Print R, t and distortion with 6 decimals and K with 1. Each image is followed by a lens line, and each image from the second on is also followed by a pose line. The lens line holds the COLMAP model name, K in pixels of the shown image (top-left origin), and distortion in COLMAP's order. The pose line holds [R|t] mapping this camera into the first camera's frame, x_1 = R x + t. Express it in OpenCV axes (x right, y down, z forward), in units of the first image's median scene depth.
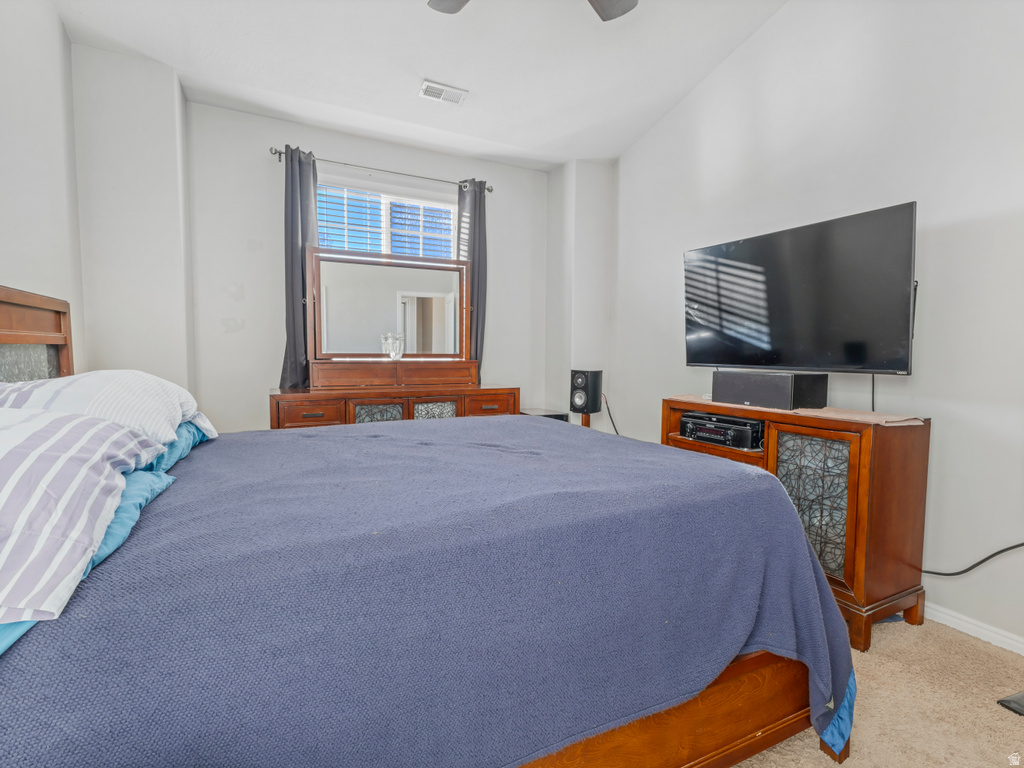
lens RADIAL K [[506.1, 0, 516.5], [0, 506.1, 385.3], [0, 0, 1]] dist [0.014300, -0.000328]
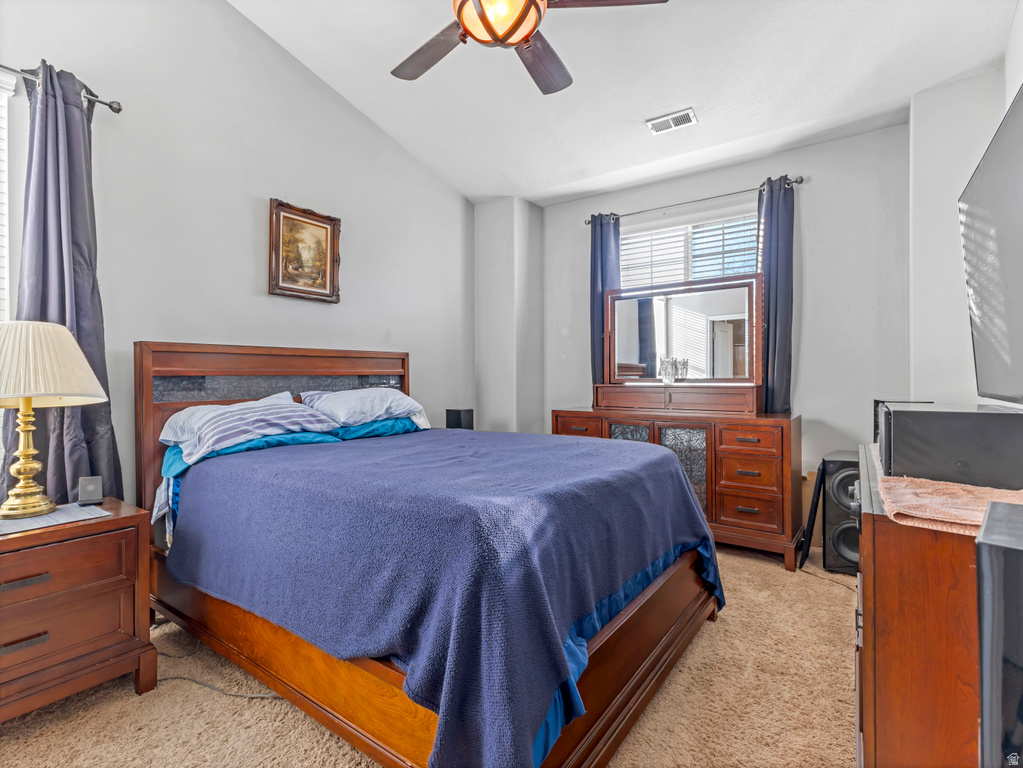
lens RADIAL K [[505.6, 0, 516.0], [0, 505.6, 385.3], [0, 0, 1]] dist [0.014300, -0.000328]
pose [[0.467910, 0.006998, -0.883748, 0.550699], [-0.051276, 0.998499, -0.019242, -0.013655], [0.882287, 0.054318, 0.467567, 0.255419]]
